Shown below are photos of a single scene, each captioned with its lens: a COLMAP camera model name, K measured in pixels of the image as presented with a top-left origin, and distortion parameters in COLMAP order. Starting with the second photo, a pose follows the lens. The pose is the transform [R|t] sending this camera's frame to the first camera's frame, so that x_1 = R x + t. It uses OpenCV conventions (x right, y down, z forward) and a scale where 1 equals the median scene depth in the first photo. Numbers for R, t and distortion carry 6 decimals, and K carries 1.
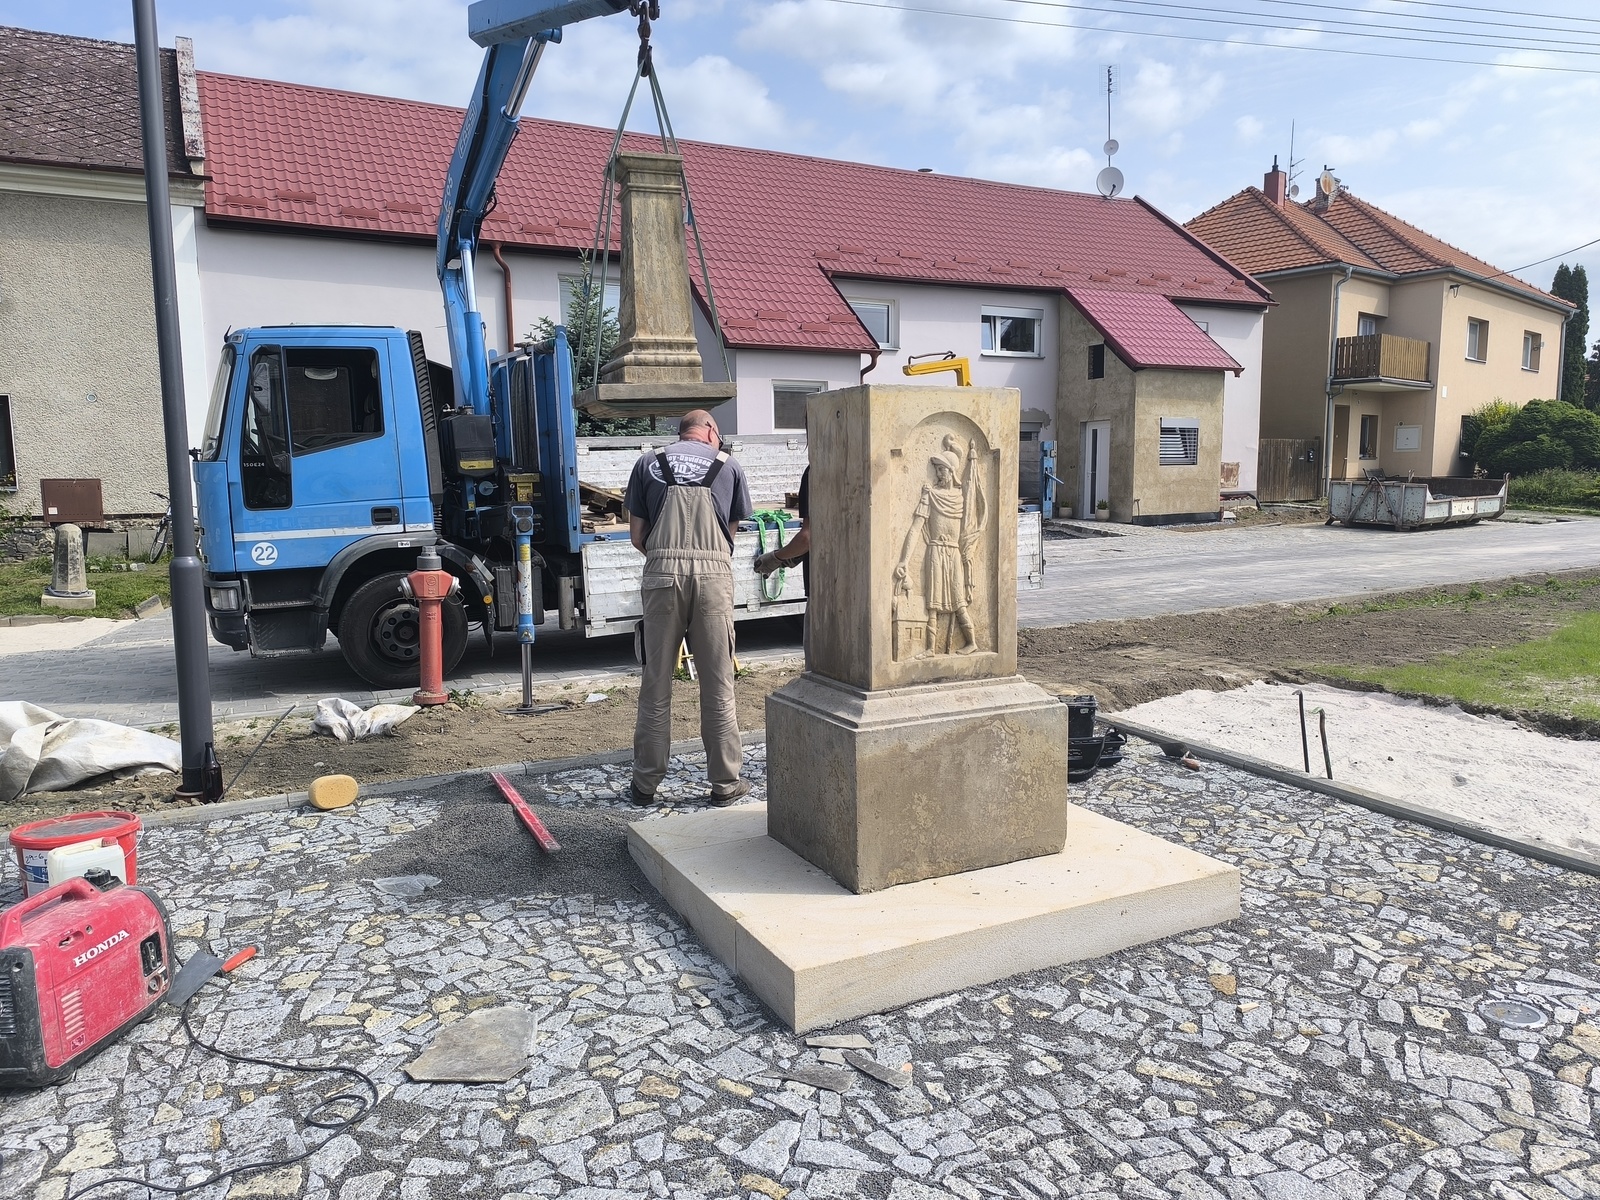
lens RADIAL K [[1130.4, 0, 800.0], [0, 1130.4, 600.0], [0, 0, 1]] dist [0.003142, 0.001836]
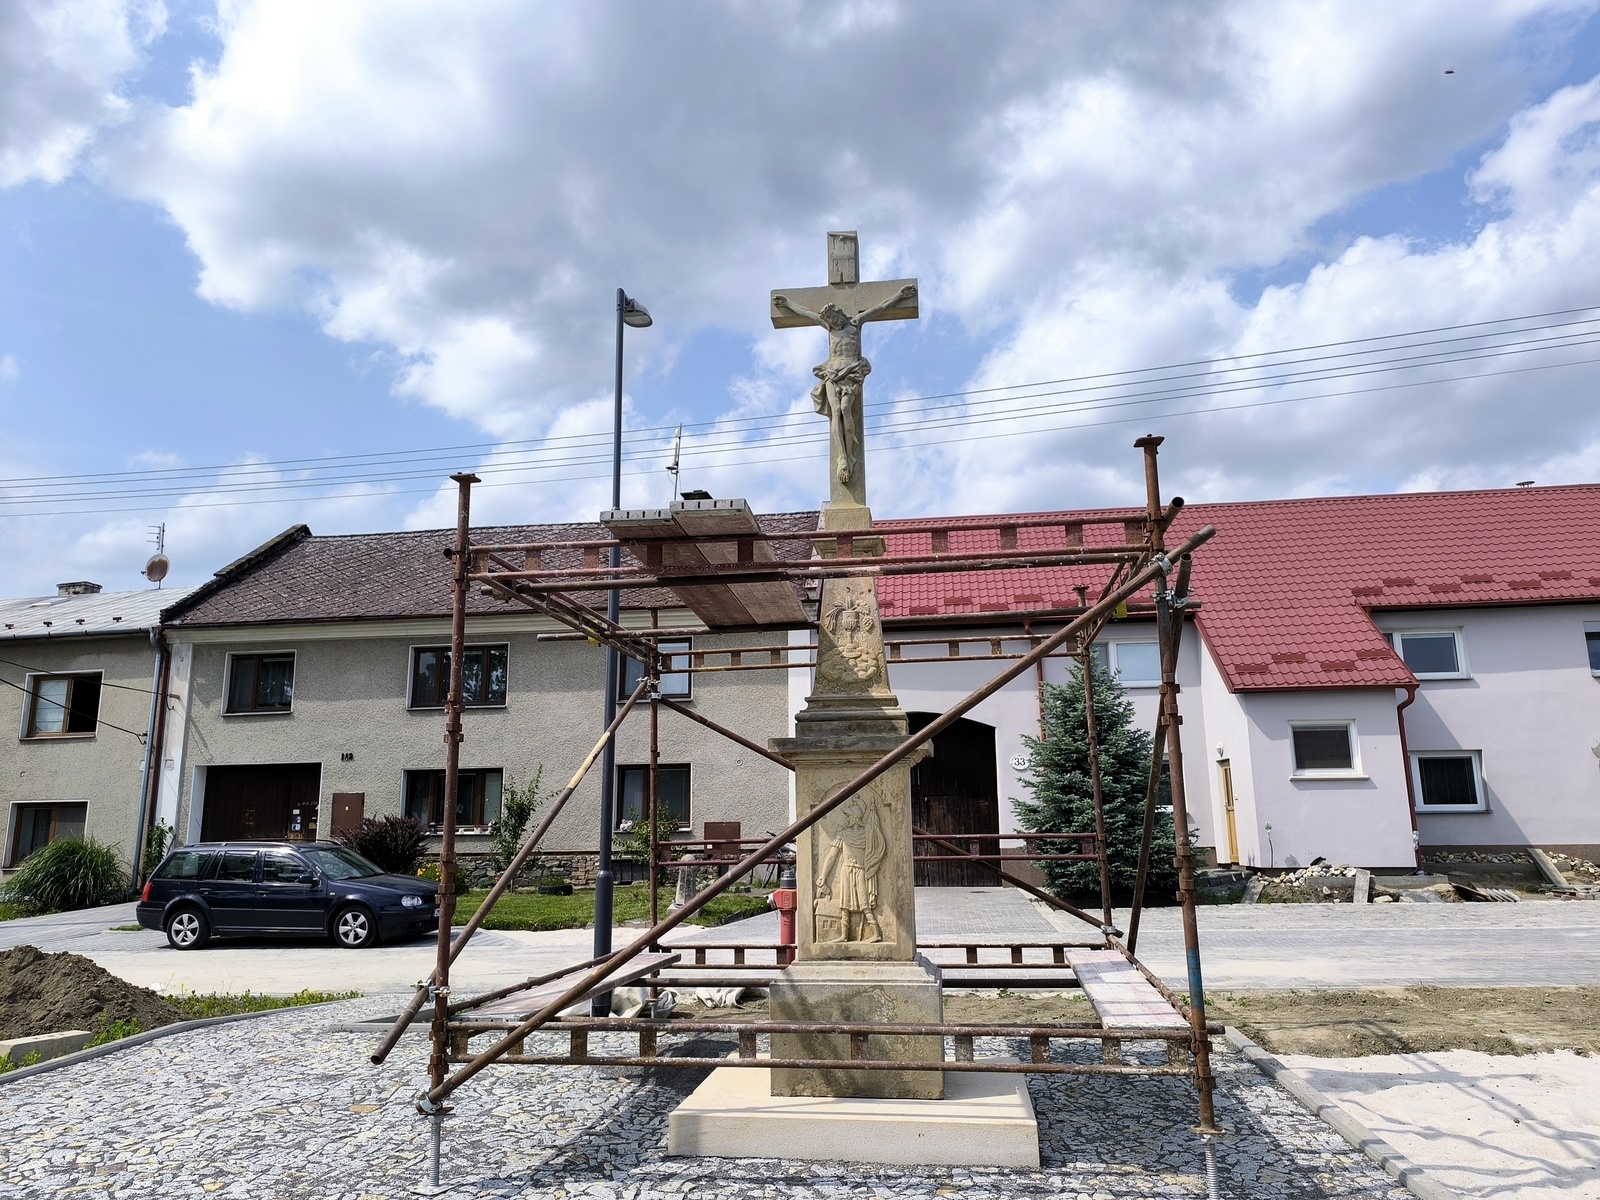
lens RADIAL K [[1130.4, 0, 800.0], [0, 1130.4, 600.0], [0, 0, 1]] dist [0.003142, 0.001836]
pose [[0.815534, -0.113667, -0.567436, 0.977896], [-0.057887, 0.959580, -0.275417, 0.030827], [0.575806, 0.257459, 0.775991, -0.333172]]
